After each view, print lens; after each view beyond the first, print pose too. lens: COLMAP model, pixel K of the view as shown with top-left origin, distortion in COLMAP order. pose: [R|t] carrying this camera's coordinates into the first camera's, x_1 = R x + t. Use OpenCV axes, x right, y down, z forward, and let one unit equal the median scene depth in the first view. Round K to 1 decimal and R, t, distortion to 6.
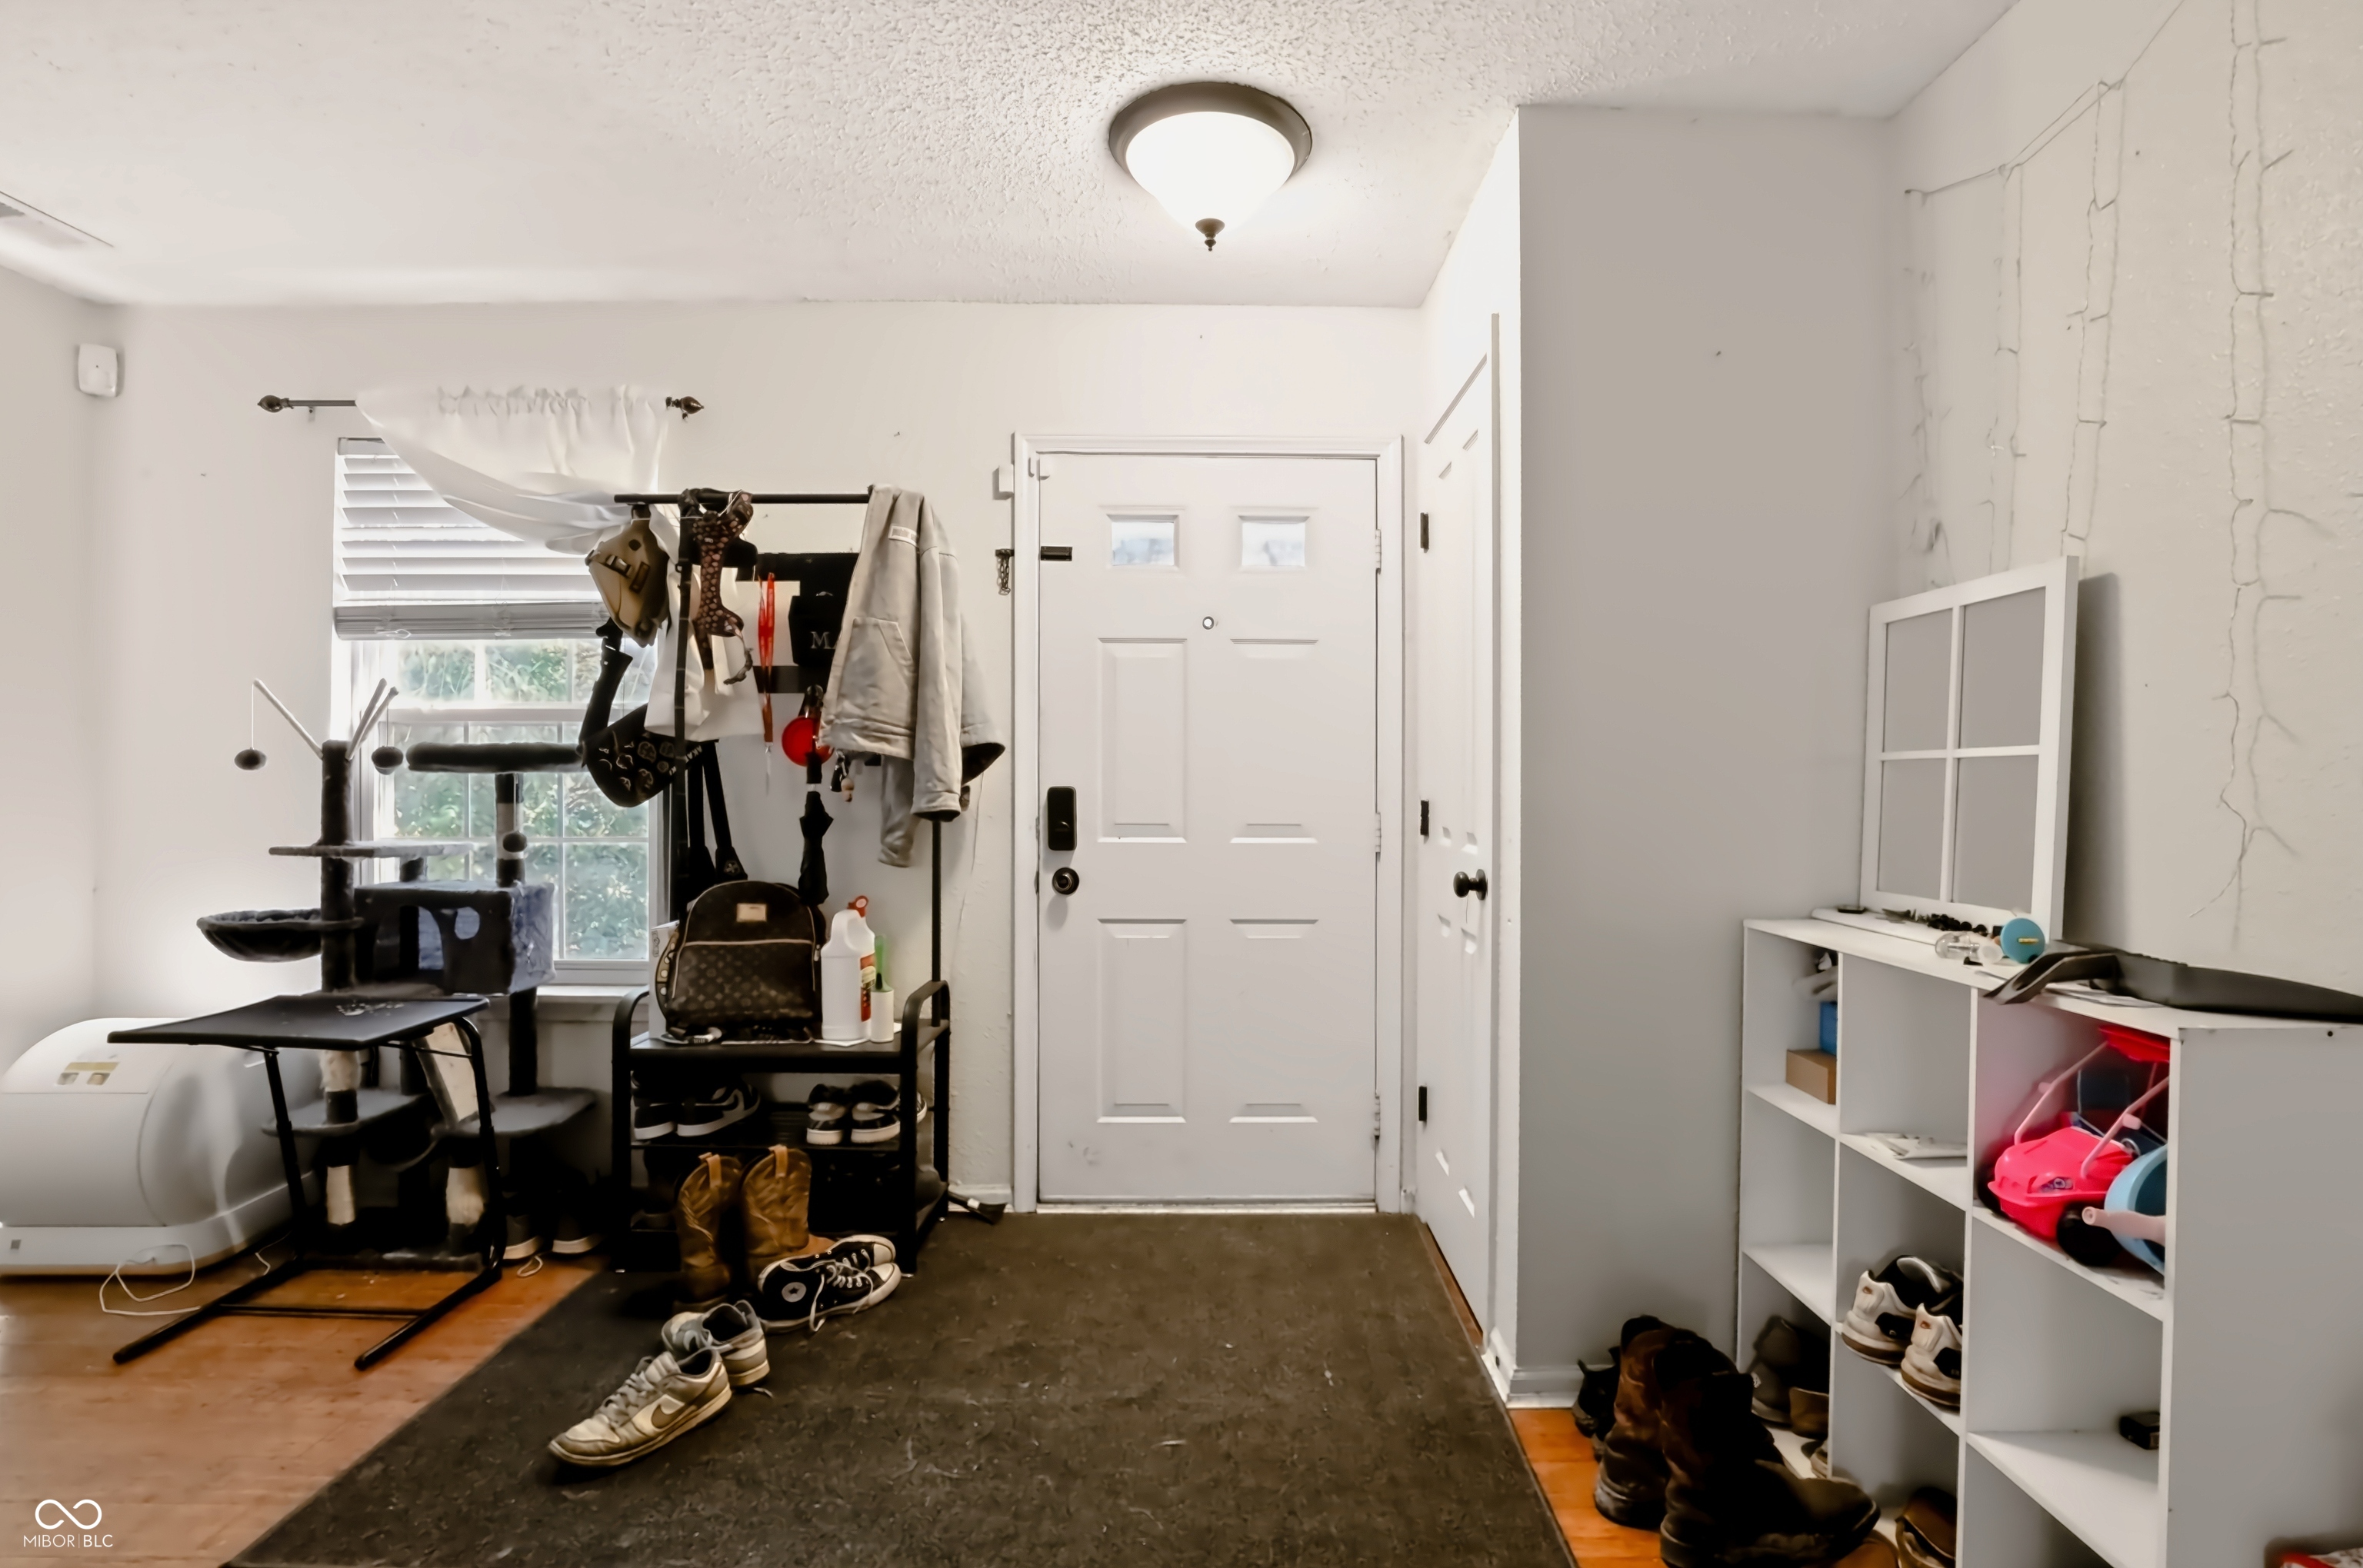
lens RADIAL K [[1106.0, 0, 1208.4], [0, 1106.0, 747.3], [0, 0, 1]] dist [-0.035251, 0.003889]
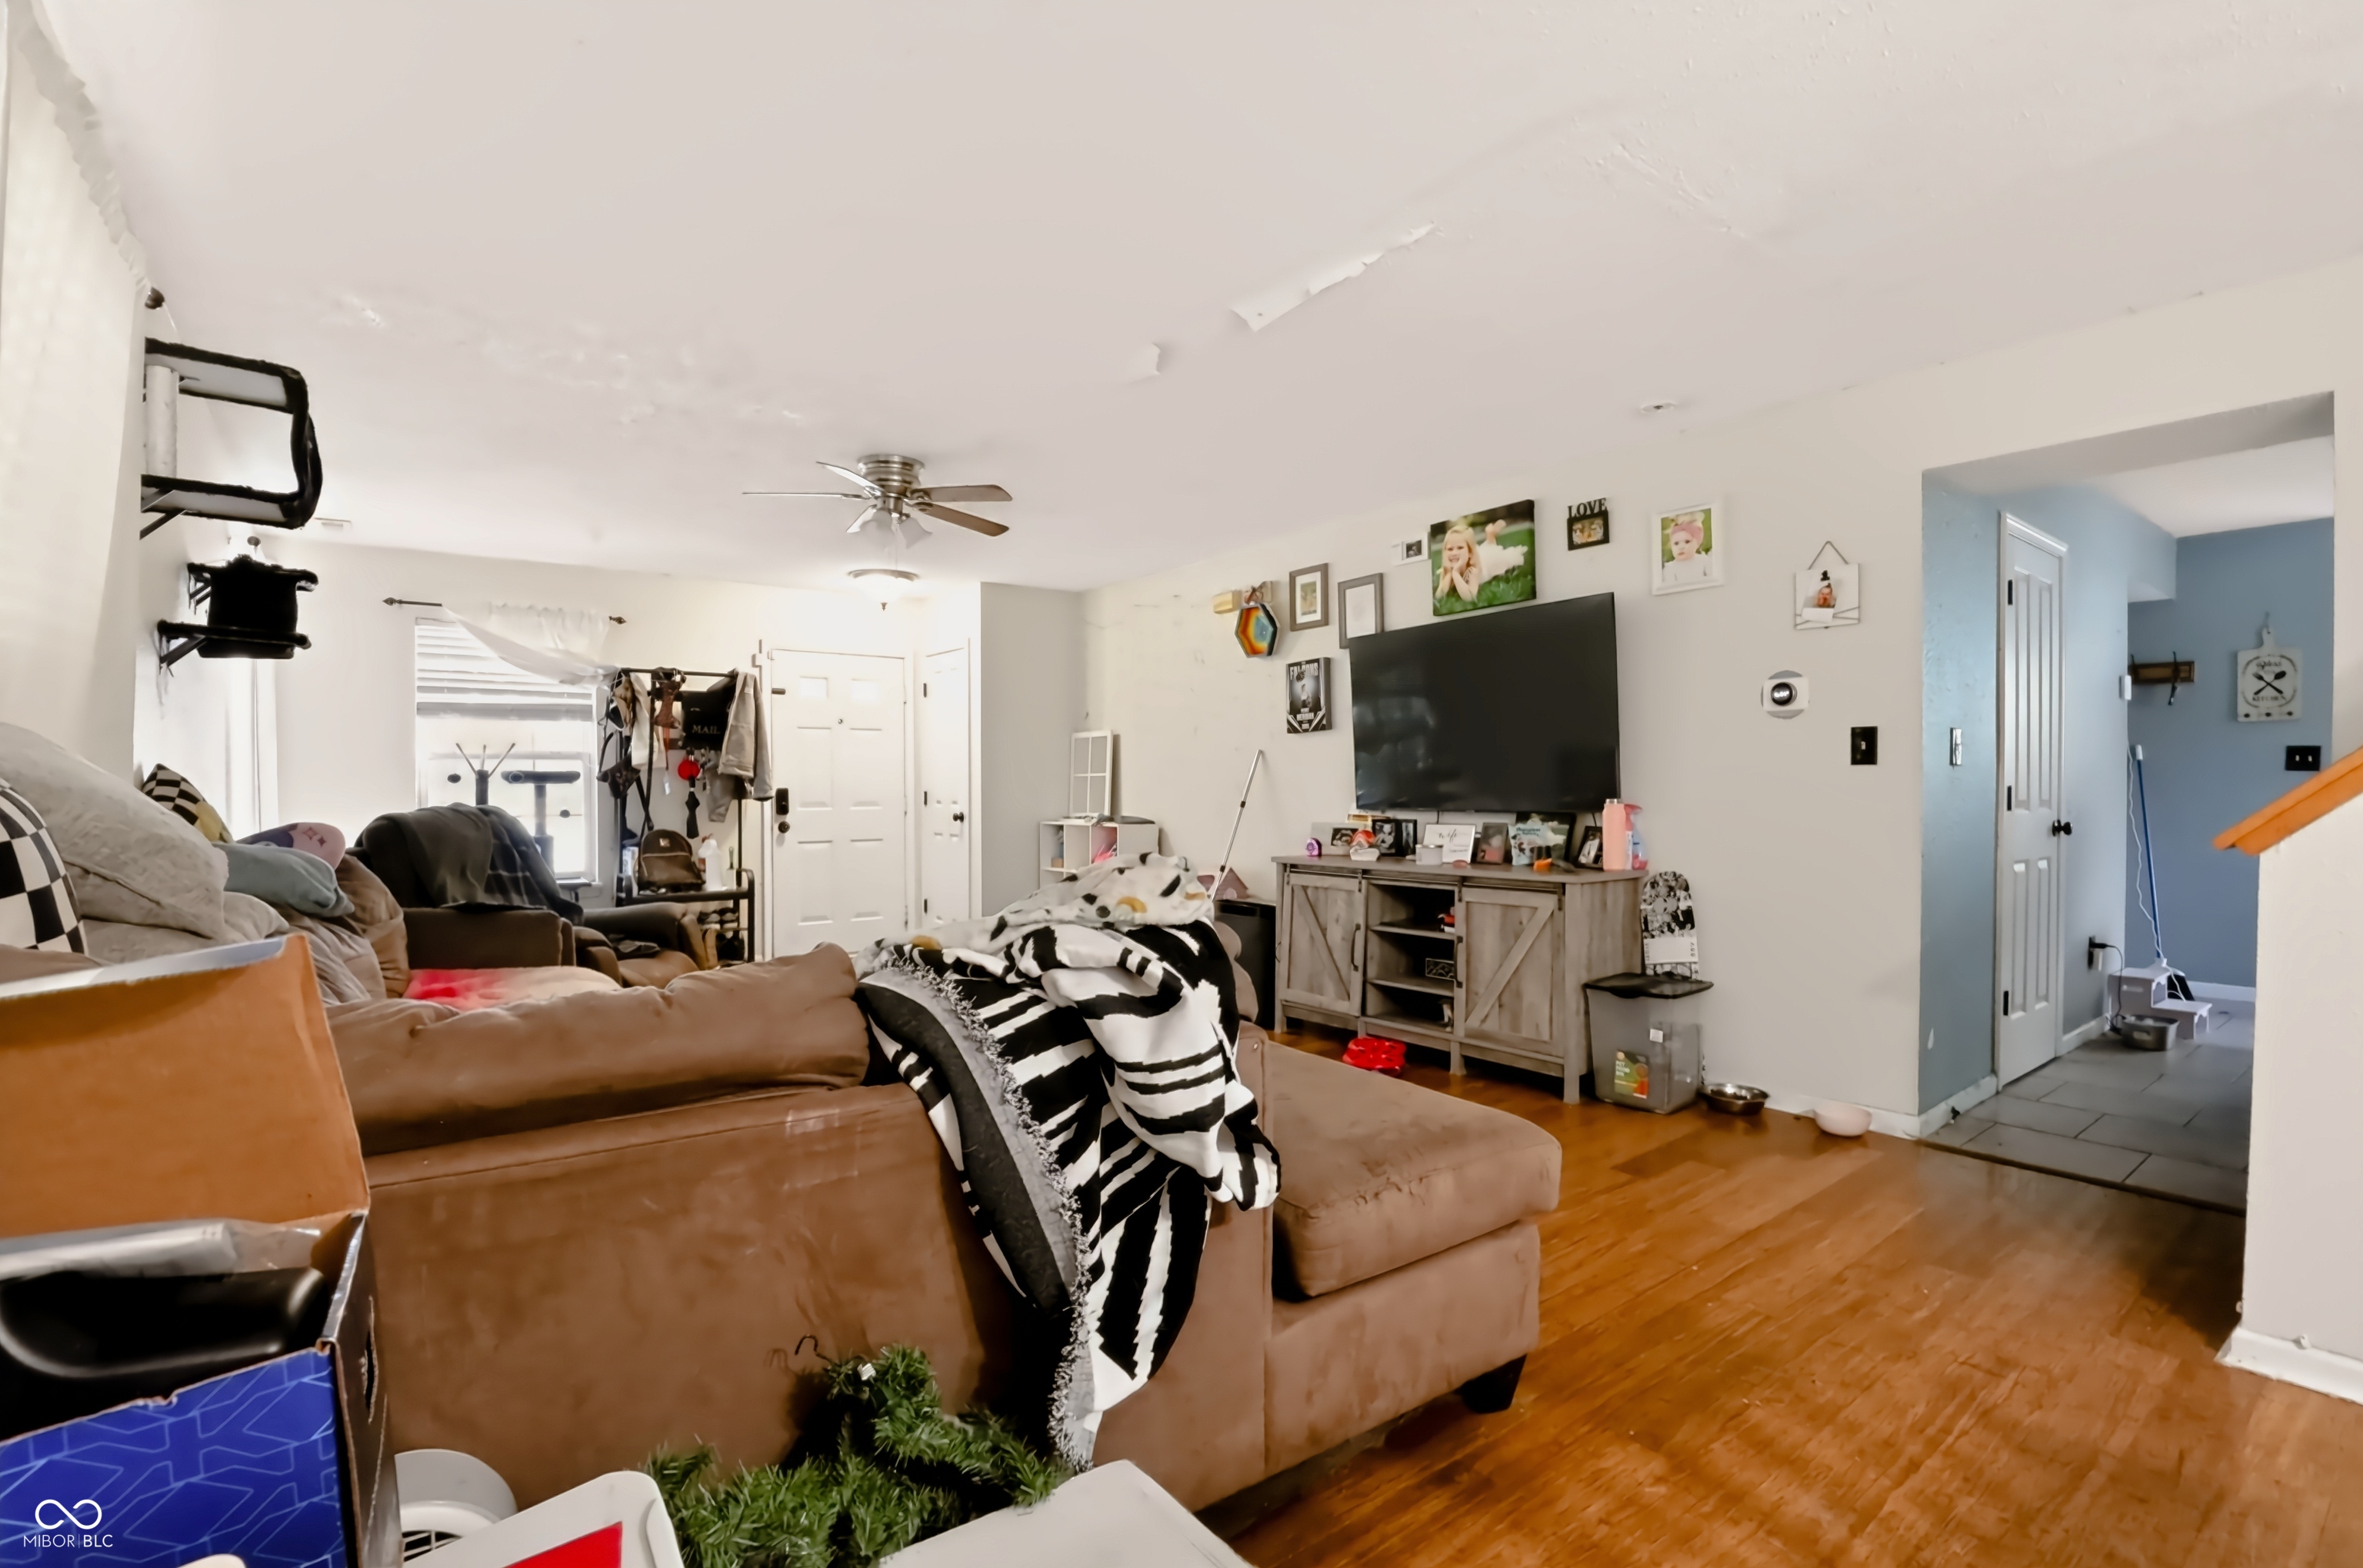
lens RADIAL K [[1106.0, 0, 1189.0], [0, 1106.0, 773.0], [0, 0, 1]] dist [-0.035251, 0.003889]
pose [[0.797267, -0.002854, 0.603621, -0.969635], [-0.006521, 0.999890, 0.013341, -0.039623], [-0.603592, -0.014573, 0.797160, -1.618113]]
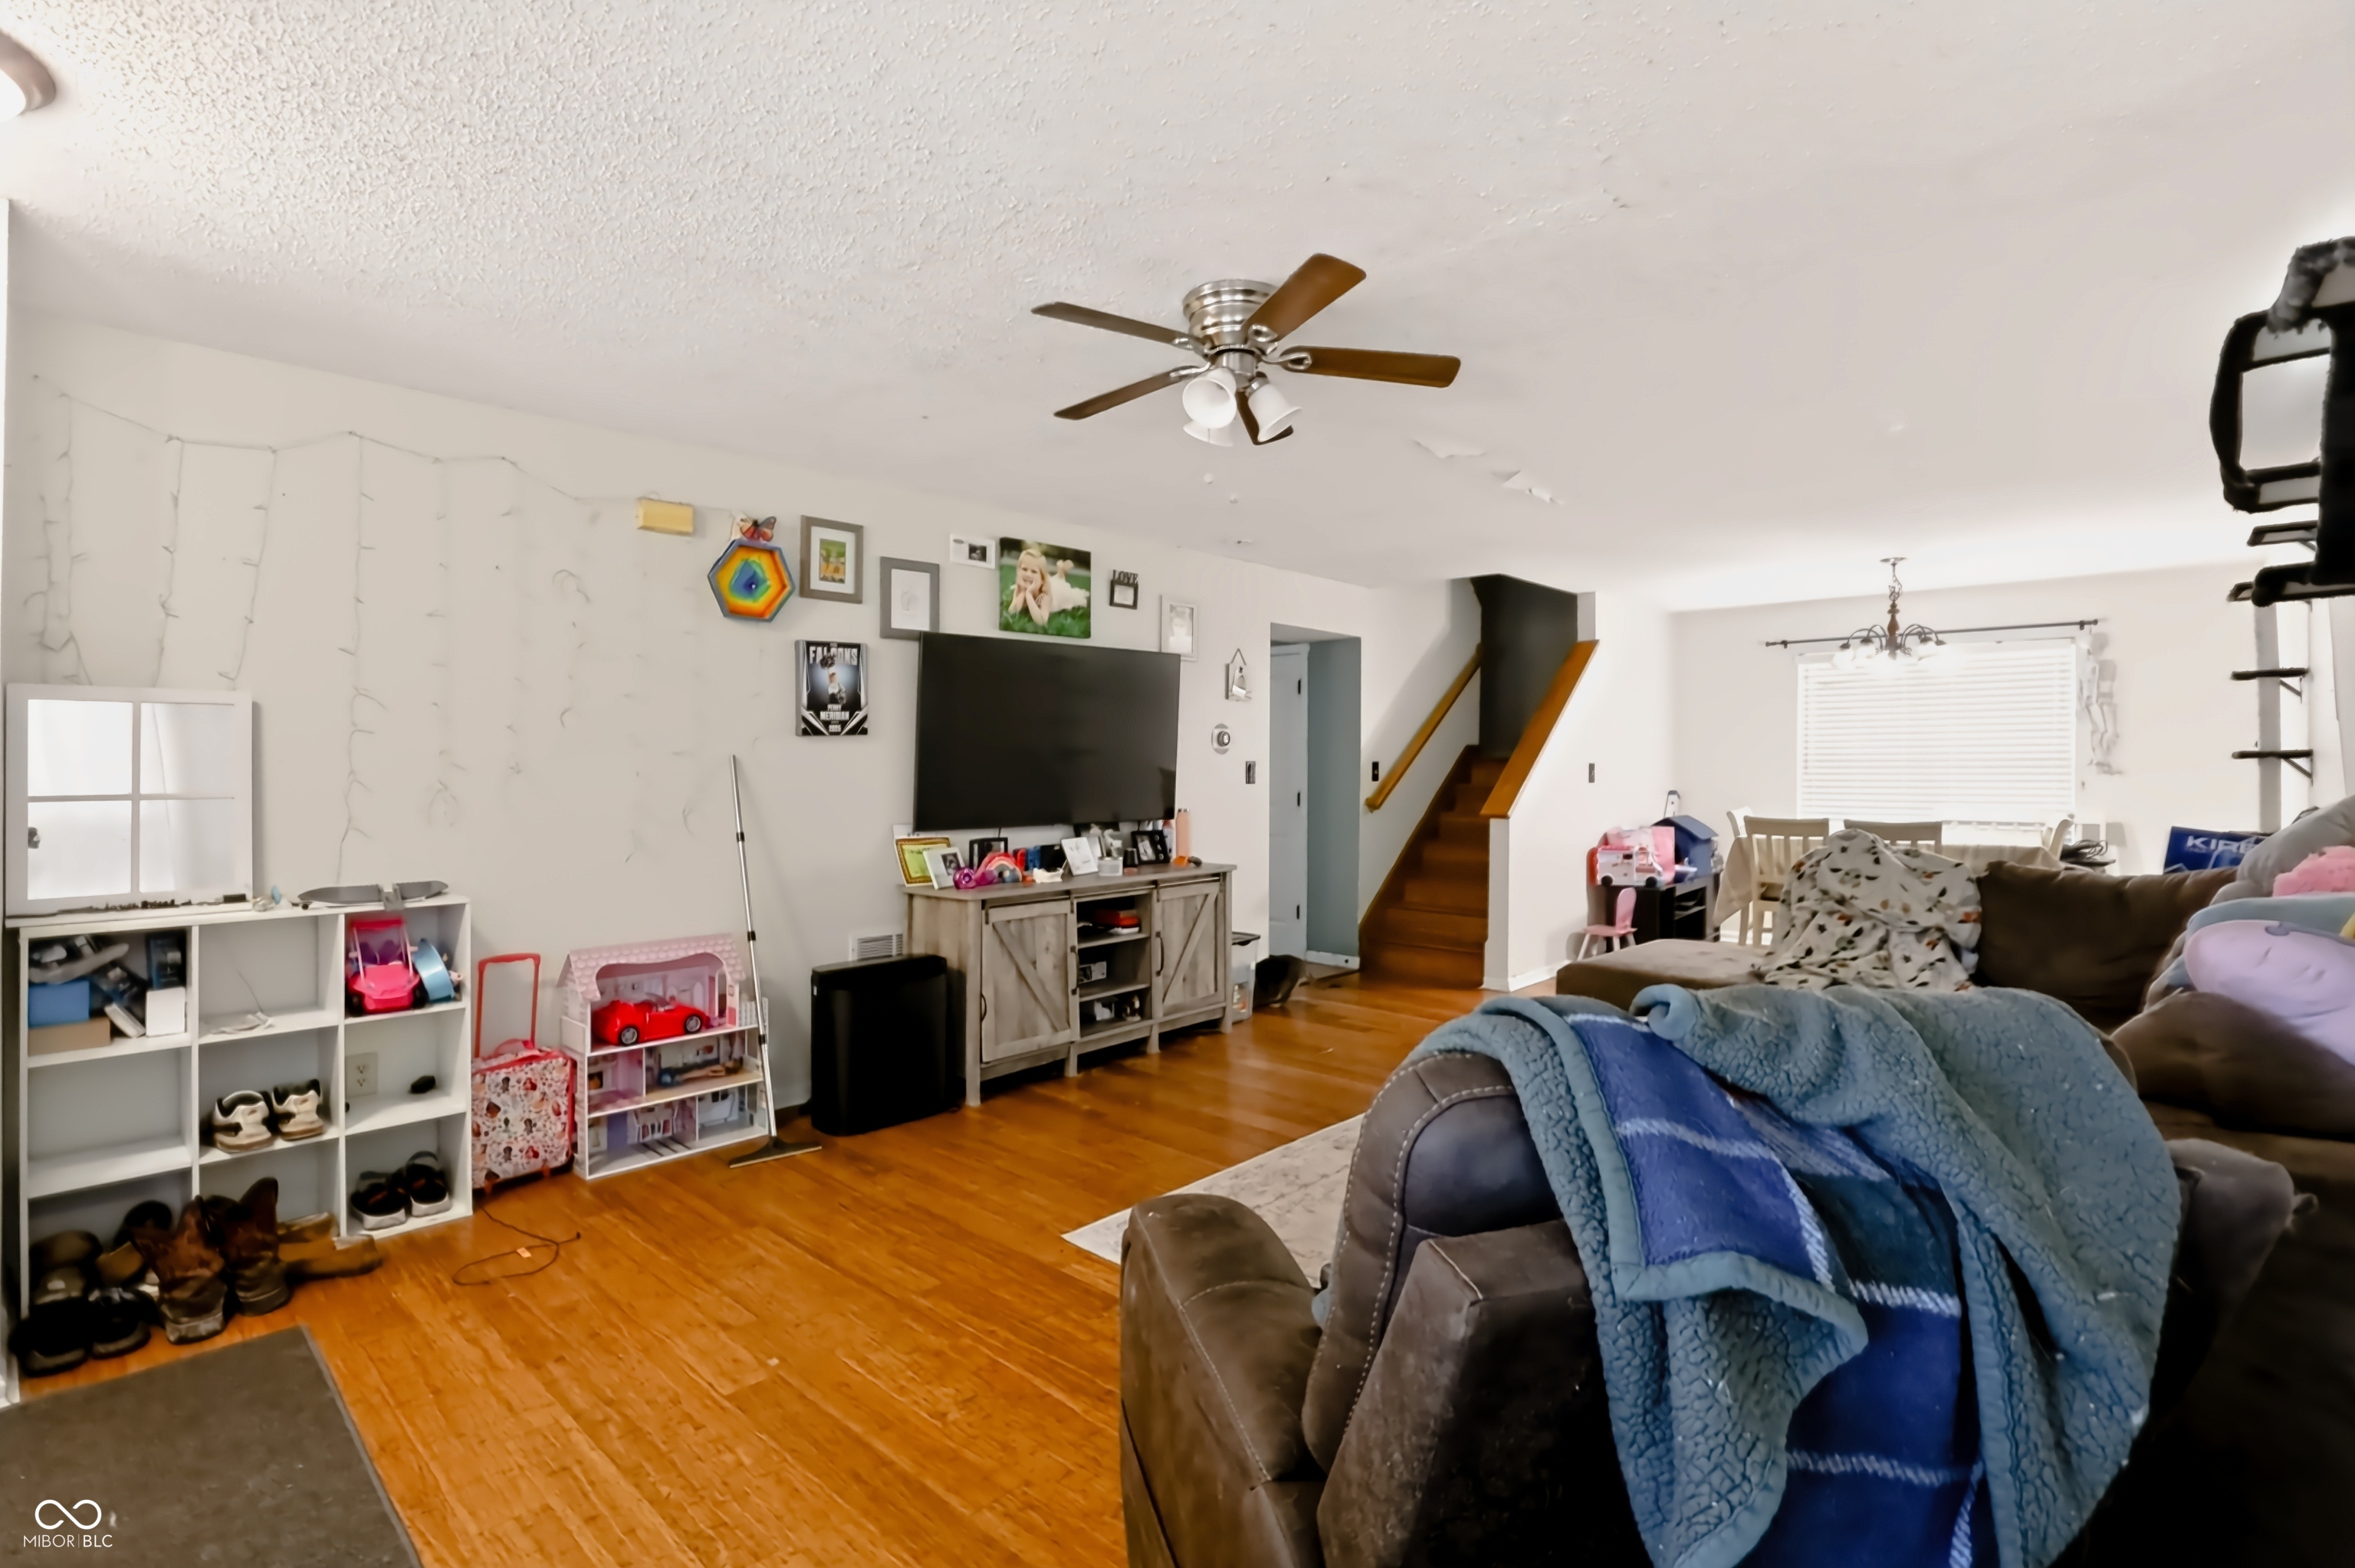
lens RADIAL K [[1102.3, 0, 1183.9], [0, 1102.3, 762.1], [0, 0, 1]] dist [-0.035251, 0.003889]
pose [[-0.730918, 0.001816, 0.682463, -0.983136], [-0.019227, 0.999545, -0.023252, -0.025802], [-0.682194, -0.030117, -0.730550, 0.770096]]
